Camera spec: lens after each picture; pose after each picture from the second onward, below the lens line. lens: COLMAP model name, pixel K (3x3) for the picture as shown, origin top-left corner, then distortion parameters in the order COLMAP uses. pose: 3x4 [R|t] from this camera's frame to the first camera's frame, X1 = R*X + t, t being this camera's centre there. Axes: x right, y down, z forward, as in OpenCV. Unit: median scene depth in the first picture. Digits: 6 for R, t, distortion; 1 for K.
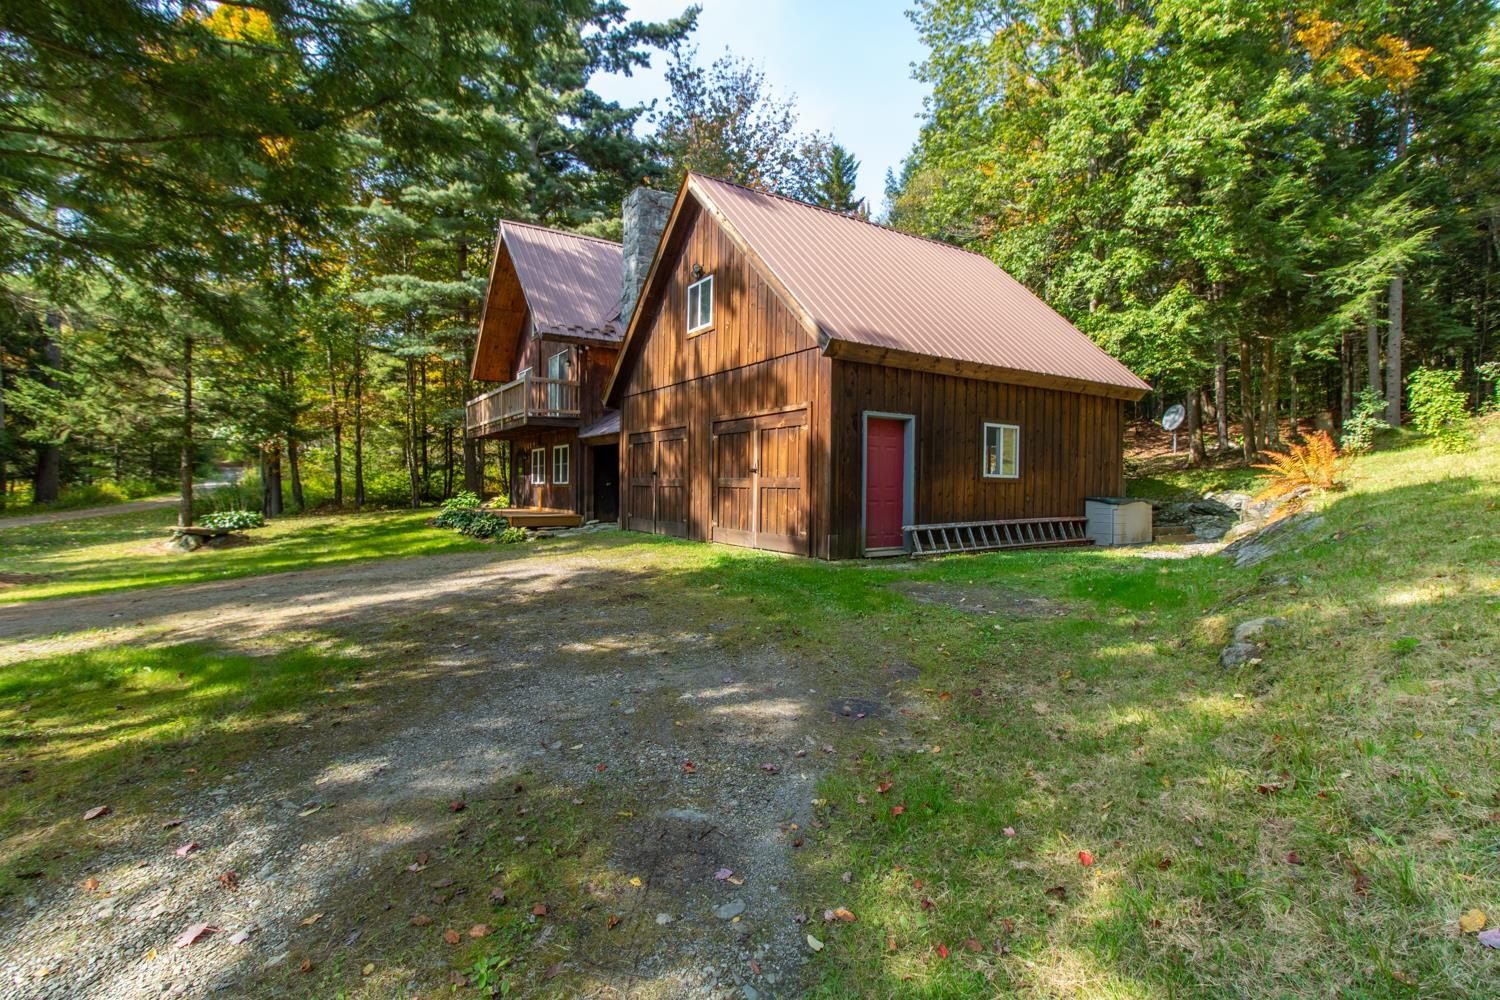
lens RADIAL K [[691.5, 0, 749.2], [0, 691.5, 505.7], [0, 0, 1]] dist [-0.000599, -0.000214]
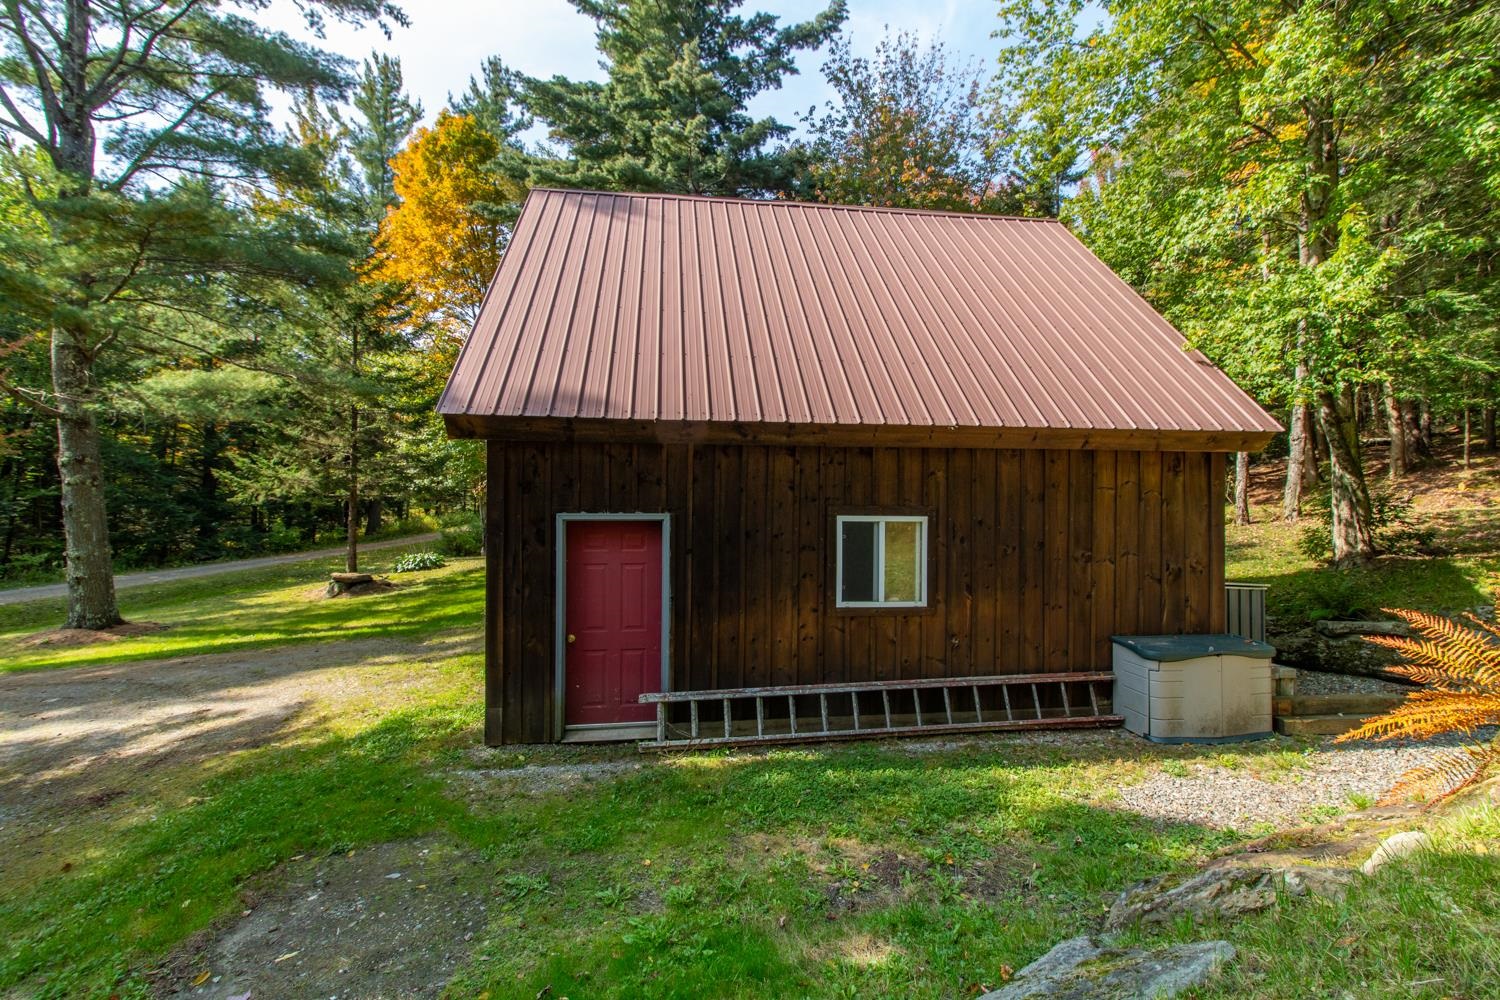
lens RADIAL K [[691.5, 0, 749.2], [0, 691.5, 505.7], [0, 0, 1]] dist [-0.000599, -0.000214]
pose [[0.901976, -0.000947, -0.431786, 0.386595], [-0.008447, 0.999768, -0.019837, -0.085274], [0.431704, 0.021540, 0.901758, 0.318657]]
